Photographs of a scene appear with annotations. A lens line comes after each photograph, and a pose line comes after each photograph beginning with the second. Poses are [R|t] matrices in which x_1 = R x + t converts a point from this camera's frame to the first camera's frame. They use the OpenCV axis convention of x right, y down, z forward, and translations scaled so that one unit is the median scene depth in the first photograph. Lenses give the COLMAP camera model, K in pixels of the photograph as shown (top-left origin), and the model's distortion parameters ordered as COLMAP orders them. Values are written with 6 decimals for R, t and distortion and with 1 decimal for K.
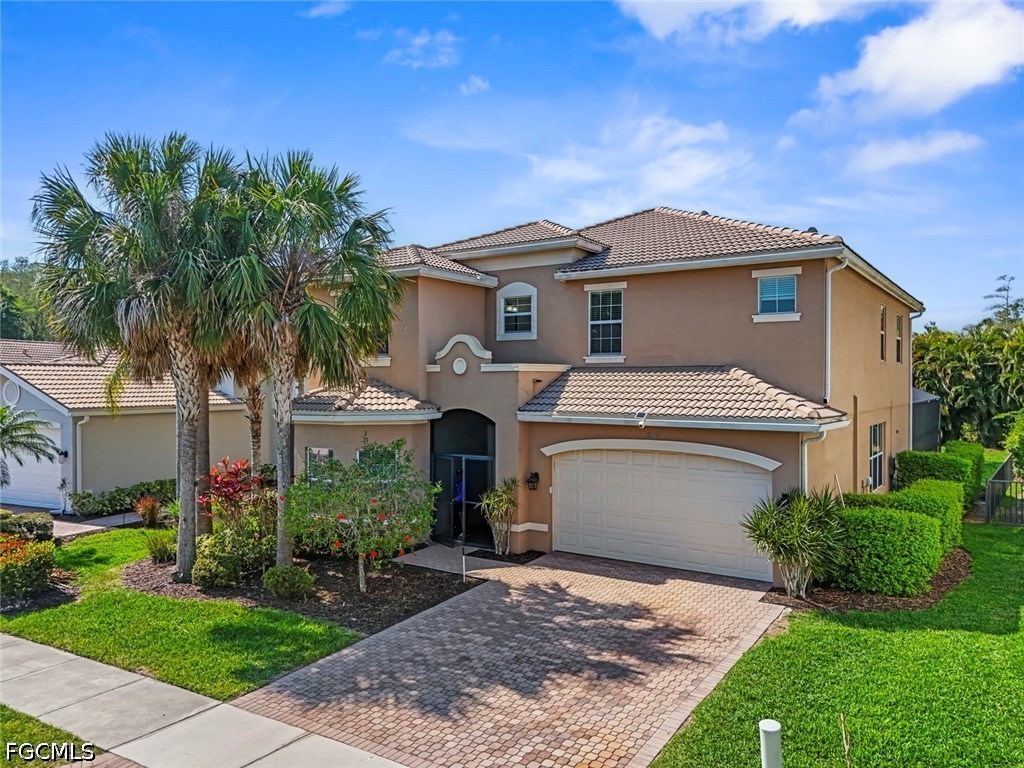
lens RADIAL K [[736.8, 0, 506.3], [0, 736.8, 383.1], [0, 0, 1]] dist [0.099195, -0.083031]
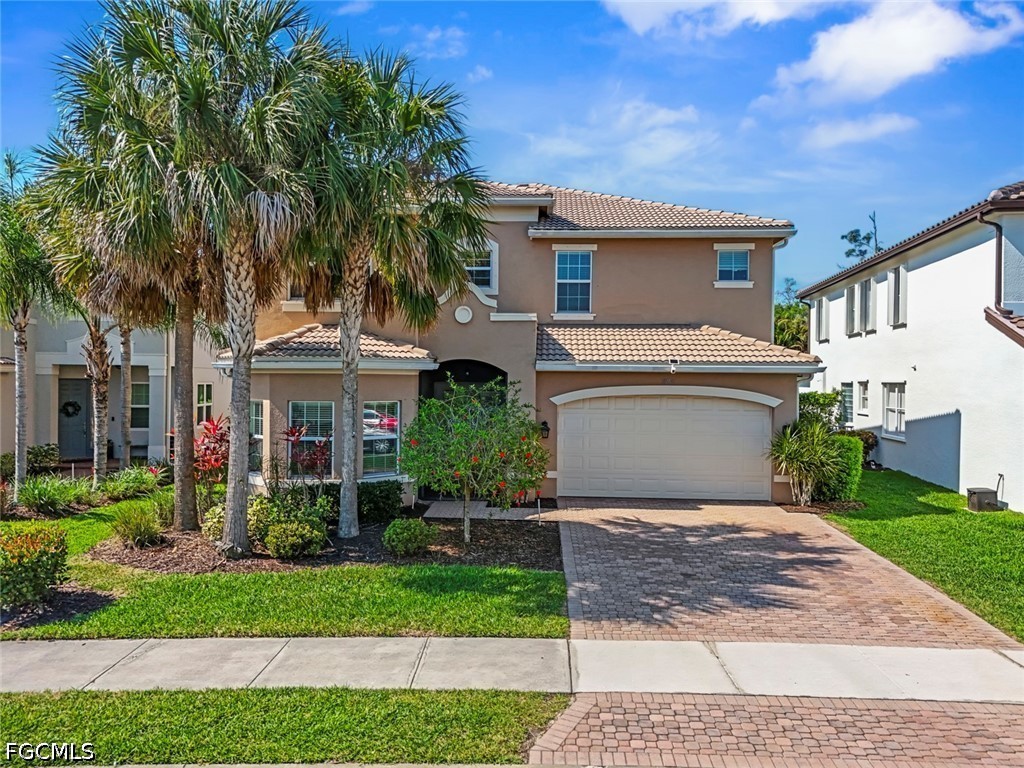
lens RADIAL K [[736.8, 0, 506.3], [0, 736.8, 383.1], [0, 0, 1]] dist [0.099195, -0.083031]
pose [[0.856933, 0.005749, 0.515395, -0.565495], [-0.008506, 0.999959, 0.002989, 0.069635], [-0.515357, -0.006945, 0.856947, 0.165857]]
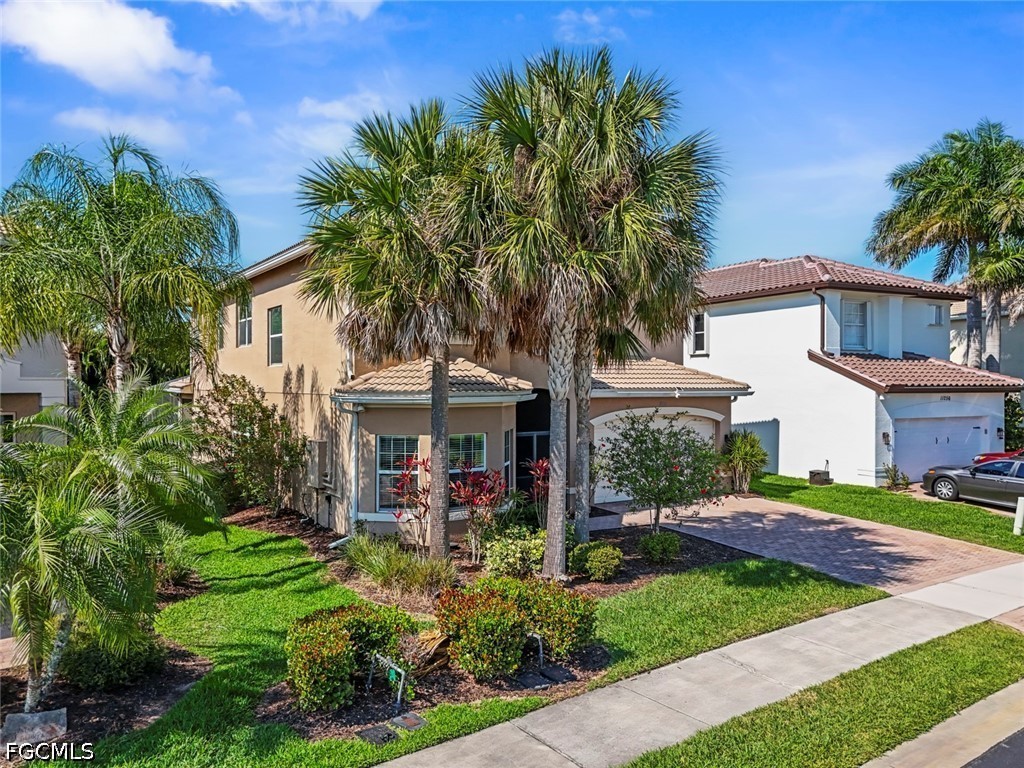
lens RADIAL K [[736.8, 0, 506.3], [0, 736.8, 383.1], [0, 0, 1]] dist [0.099195, -0.083031]
pose [[0.413994, 0.002689, 0.910276, -1.156431], [0.008130, 0.999945, -0.006652, 0.036079], [-0.910243, 0.010155, 0.413949, 0.668793]]
